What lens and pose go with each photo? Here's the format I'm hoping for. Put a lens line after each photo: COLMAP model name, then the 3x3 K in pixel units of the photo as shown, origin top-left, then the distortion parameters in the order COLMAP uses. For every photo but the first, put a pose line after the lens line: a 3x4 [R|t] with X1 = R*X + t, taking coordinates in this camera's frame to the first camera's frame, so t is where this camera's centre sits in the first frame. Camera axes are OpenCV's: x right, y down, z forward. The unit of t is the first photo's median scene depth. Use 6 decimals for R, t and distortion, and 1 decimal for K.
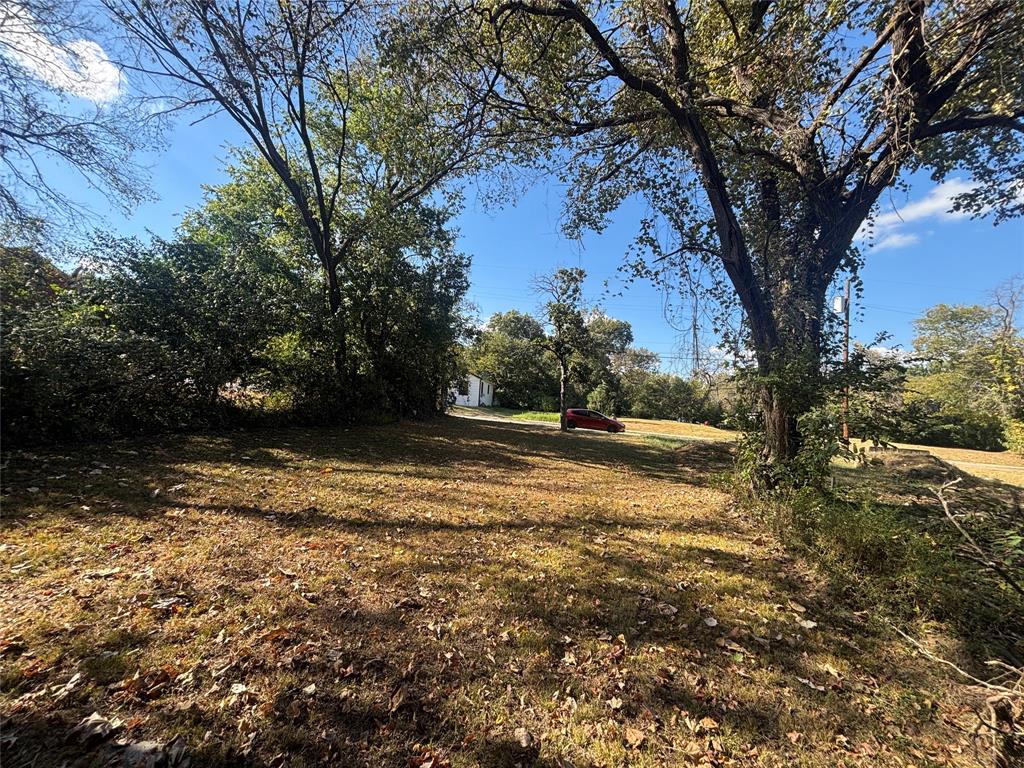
lens RADIAL K [[404.6, 0, 511.1], [0, 404.6, 381.9], [0, 0, 1]] dist [-0.001506, 0.000511]
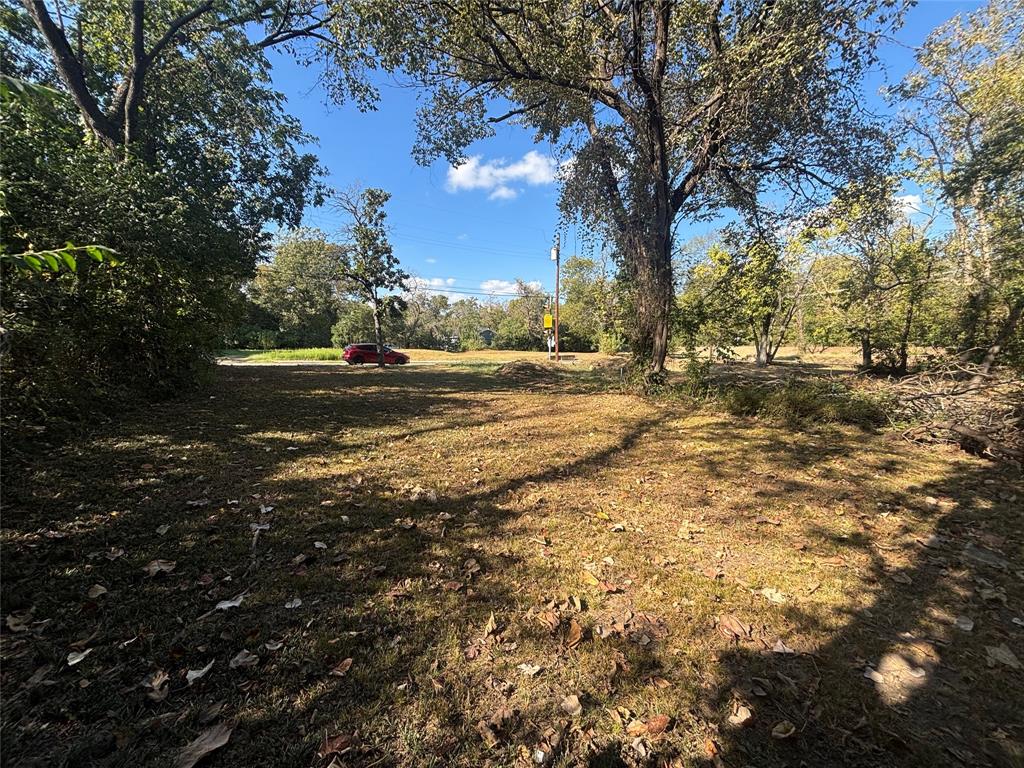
lens RADIAL K [[412.3, 0, 503.5], [0, 412.3, 382.1], [0, 0, 1]] dist [-0.000425, 0.000771]
pose [[0.721581, -0.130828, 0.679857, -0.223979], [0.007591, 0.983419, 0.181187, -0.014736], [-0.692289, -0.125580, 0.710610, 0.060264]]
